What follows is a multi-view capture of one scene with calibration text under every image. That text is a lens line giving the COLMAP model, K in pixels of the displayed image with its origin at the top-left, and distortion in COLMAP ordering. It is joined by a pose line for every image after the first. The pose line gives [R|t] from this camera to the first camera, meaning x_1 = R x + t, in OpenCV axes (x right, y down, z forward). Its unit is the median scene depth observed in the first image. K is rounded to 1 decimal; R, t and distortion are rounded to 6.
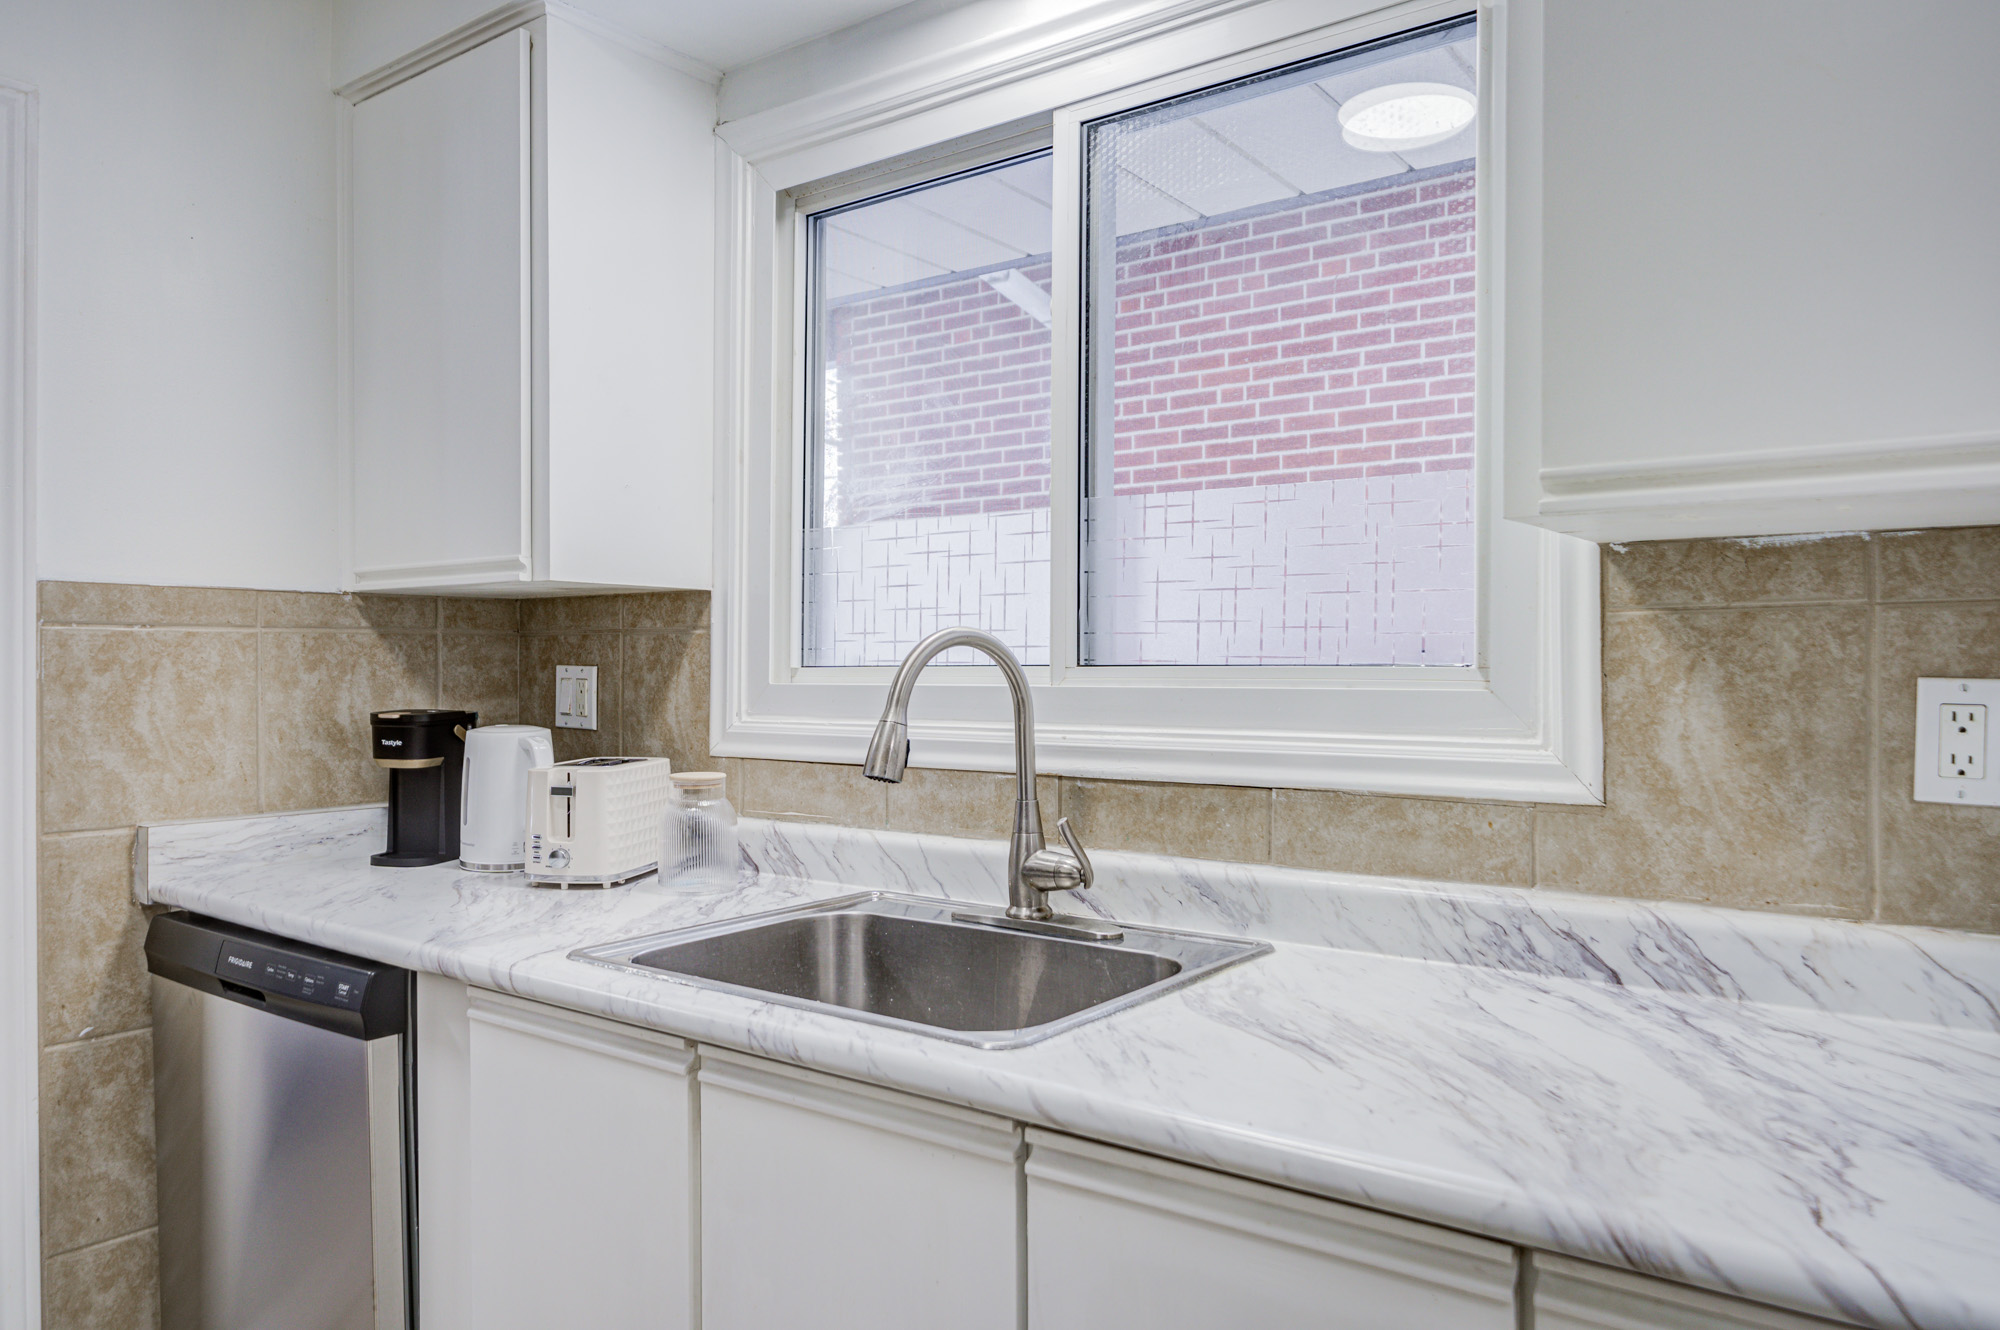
lens RADIAL K [[1358.1, 0, 992.2], [0, 1358.1, 684.3], [0, 0, 1]] dist [0.026013, -0.028700]
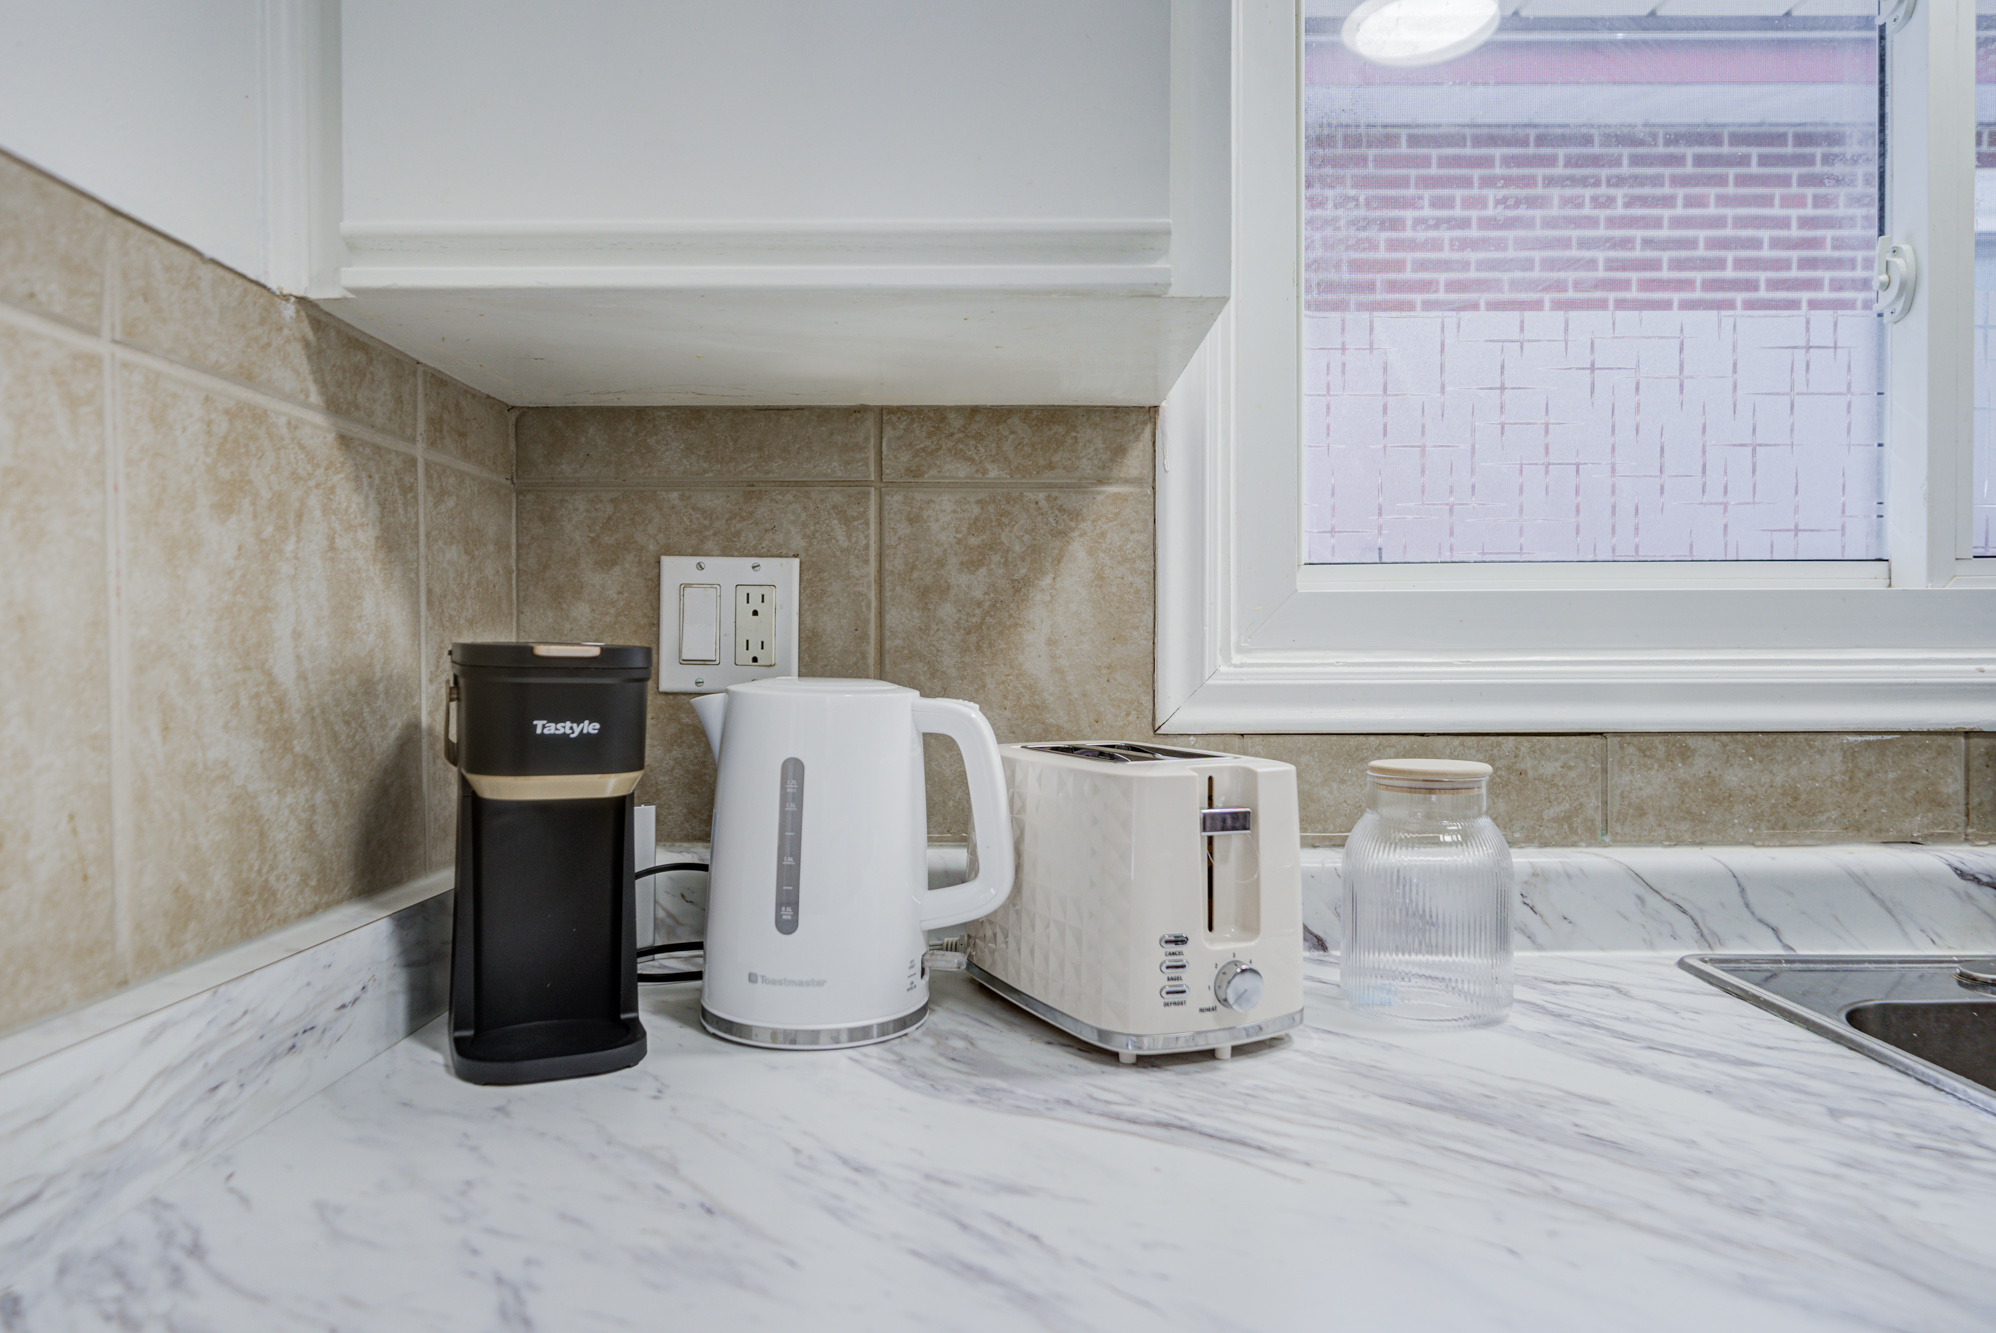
lens RADIAL K [[1242.6, 0, 1000.8], [0, 1242.6, 683.5], [0, 0, 1]] dist [0.010194, -0.005166]
pose [[0.803005, -0.013549, 0.595819, -0.598886], [0.011001, 0.999908, 0.007911, 0.033410], [-0.595871, 0.000202, 0.803080, 0.748011]]
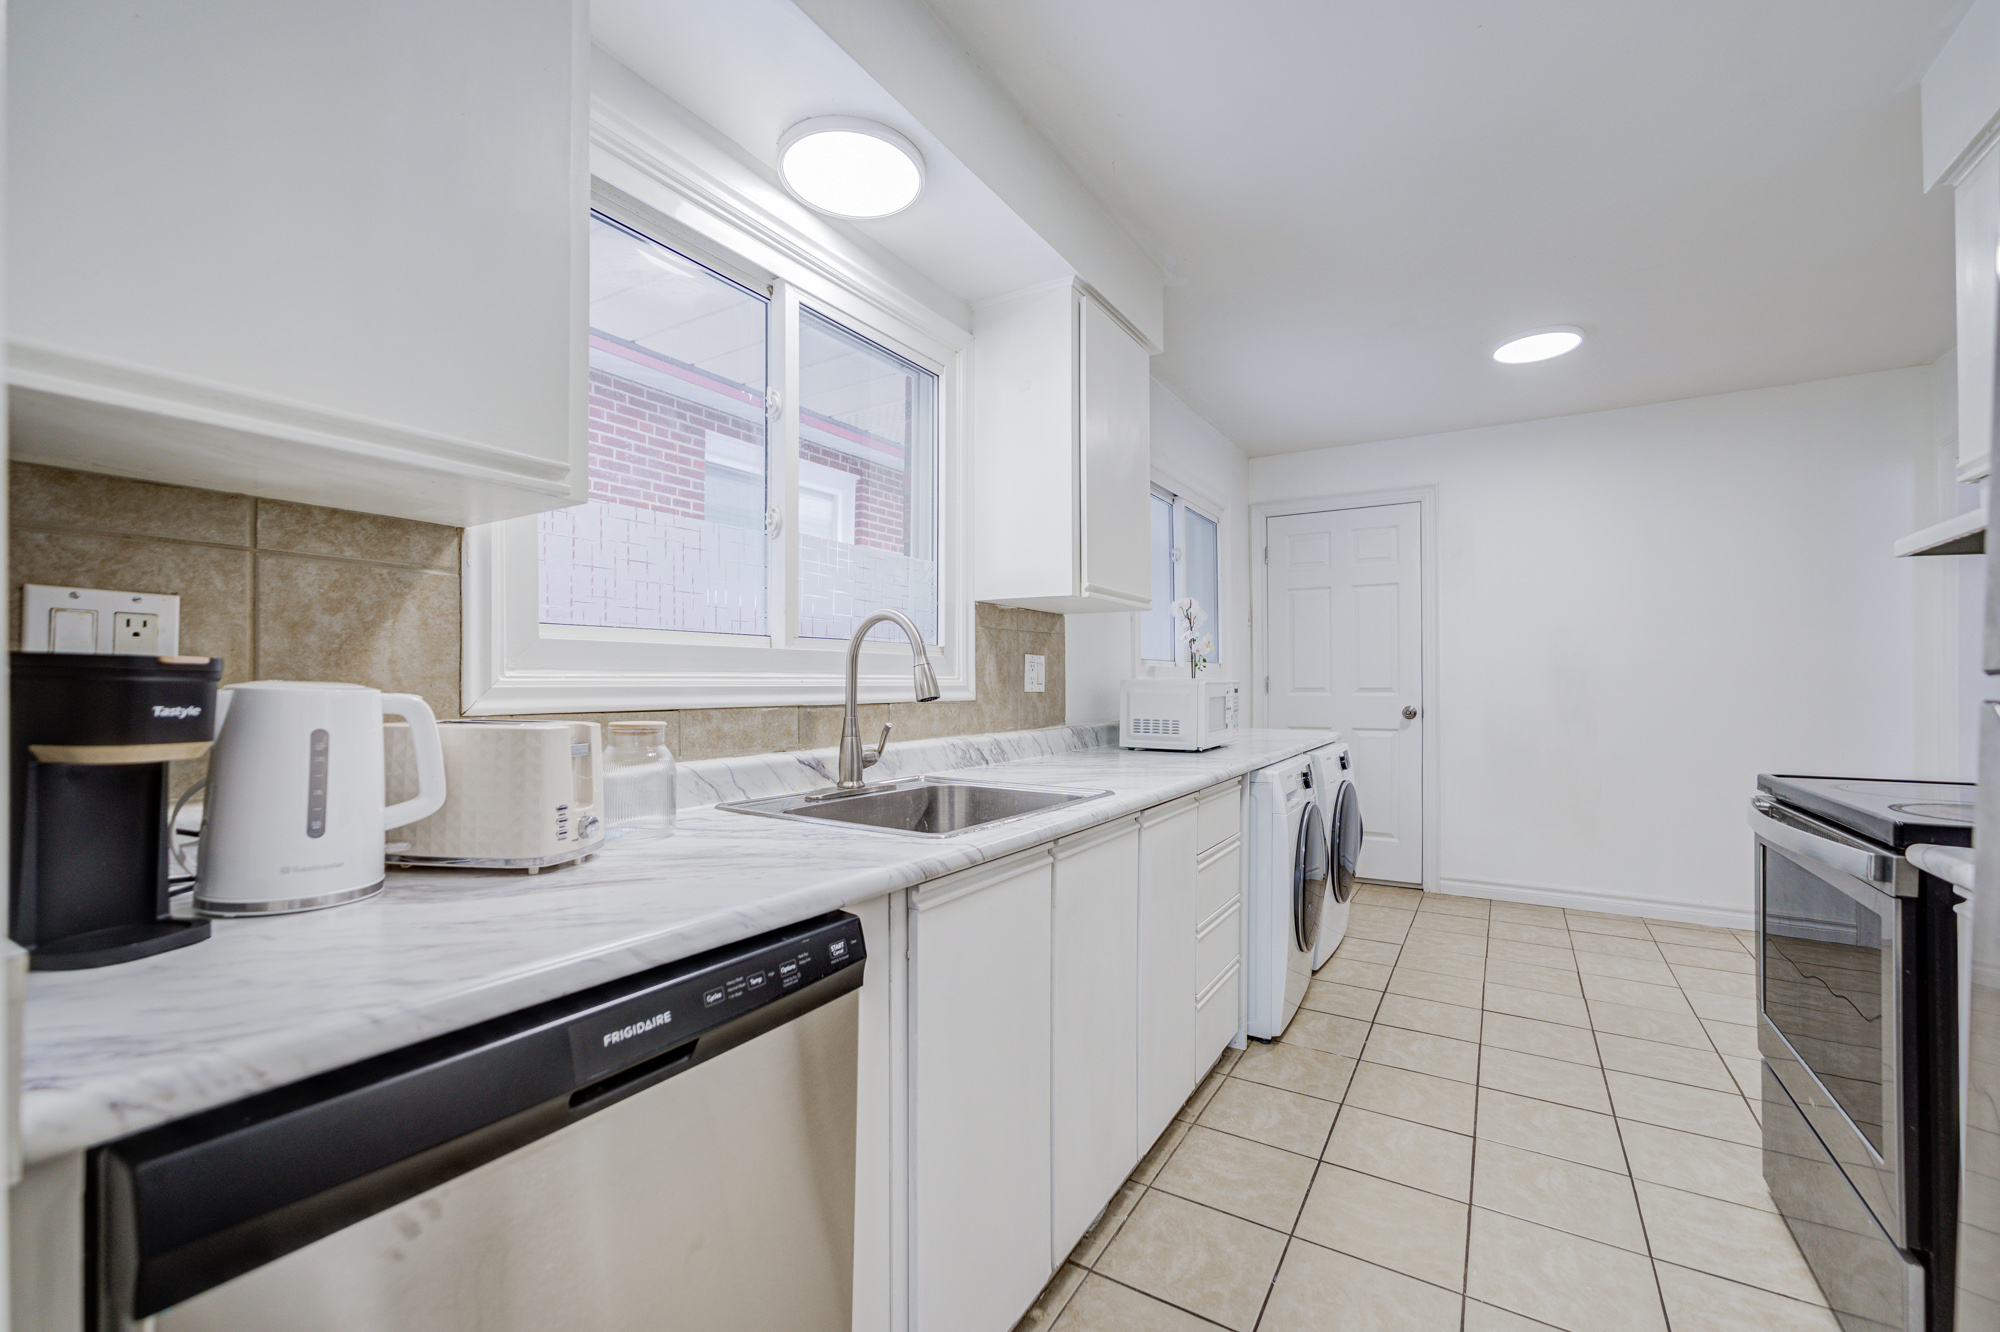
lens RADIAL K [[837.5, 0, 999.3], [0, 837.5, 689.1], [0, 0, 1]] dist [-0.012871, 0.004613]
pose [[-0.085079, -0.007679, 0.996345, -0.874734], [0.011834, 0.999892, 0.008717, 0.039034], [-0.996304, 0.012533, -0.084979, 0.789843]]
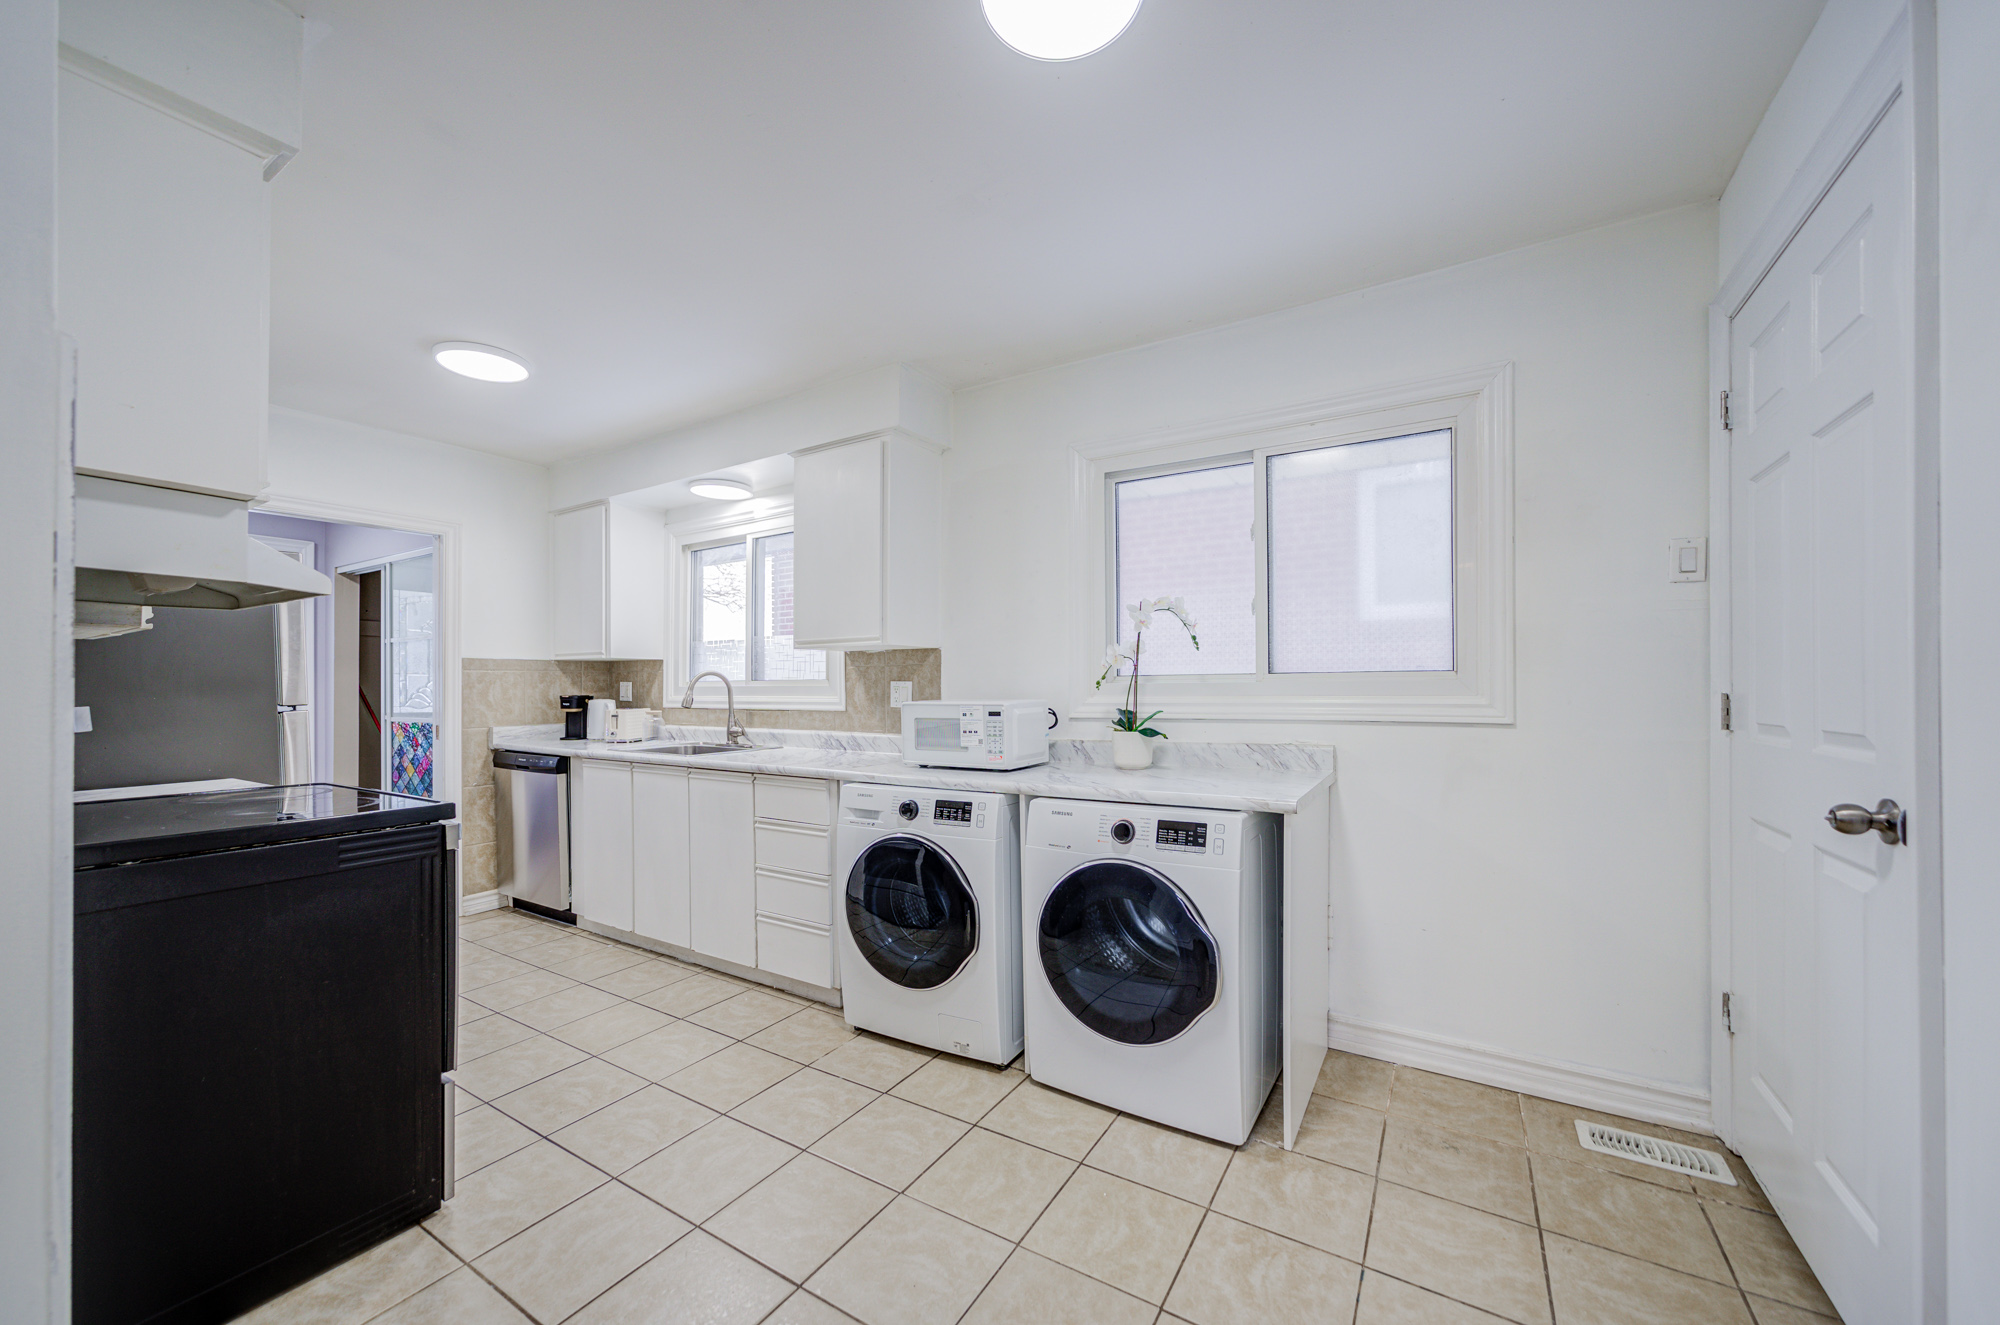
lens RADIAL K [[721.2, 0, 991.9], [0, 721.2, 691.1], [0, 0, 1]] dist [-0.011322, 0.001686]
pose [[0.995530, -0.003288, 0.094387, 0.504806], [0.004258, 0.999940, -0.010072, 0.036738], [-0.094348, 0.010428, 0.995485, -0.996781]]
